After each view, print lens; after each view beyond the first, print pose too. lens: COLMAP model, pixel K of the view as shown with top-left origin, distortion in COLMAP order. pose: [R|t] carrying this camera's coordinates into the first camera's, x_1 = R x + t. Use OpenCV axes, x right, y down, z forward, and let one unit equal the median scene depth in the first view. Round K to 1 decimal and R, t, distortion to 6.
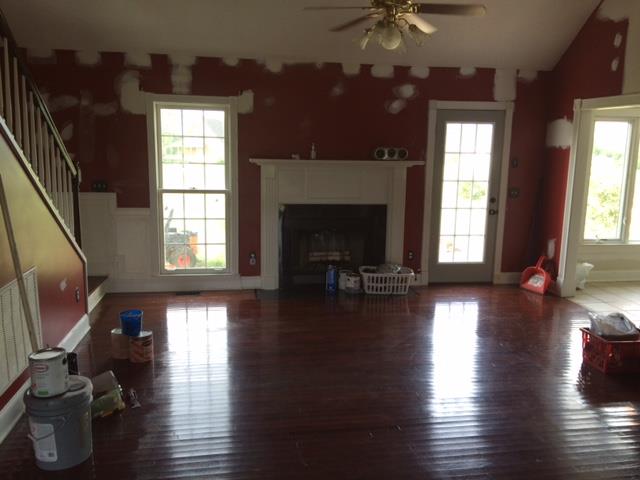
lens RADIAL K [[537.6, 0, 320.3], [0, 537.6, 237.3], [0, 0, 1]] dist [0.064362, -0.098448]
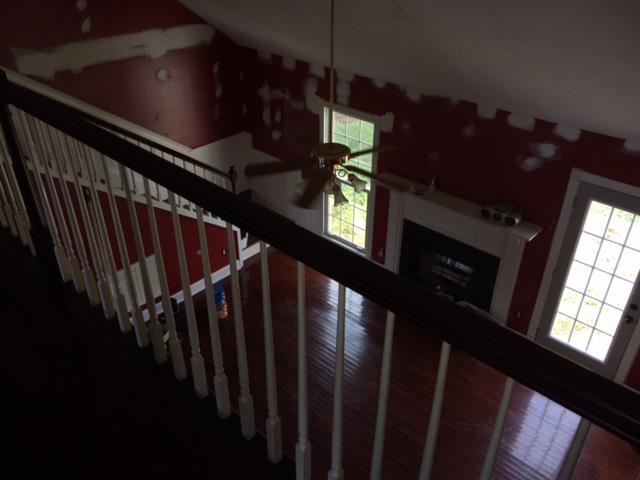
lens RADIAL K [[537.6, 0, 321.0], [0, 537.6, 237.2], [0, 0, 1]] dist [0.064362, -0.098448]
pose [[0.616527, 0.405703, -0.674759, 0.580407], [-0.125299, 0.896654, 0.424632, -0.477012], [0.777300, -0.177250, 0.603645, 0.220091]]
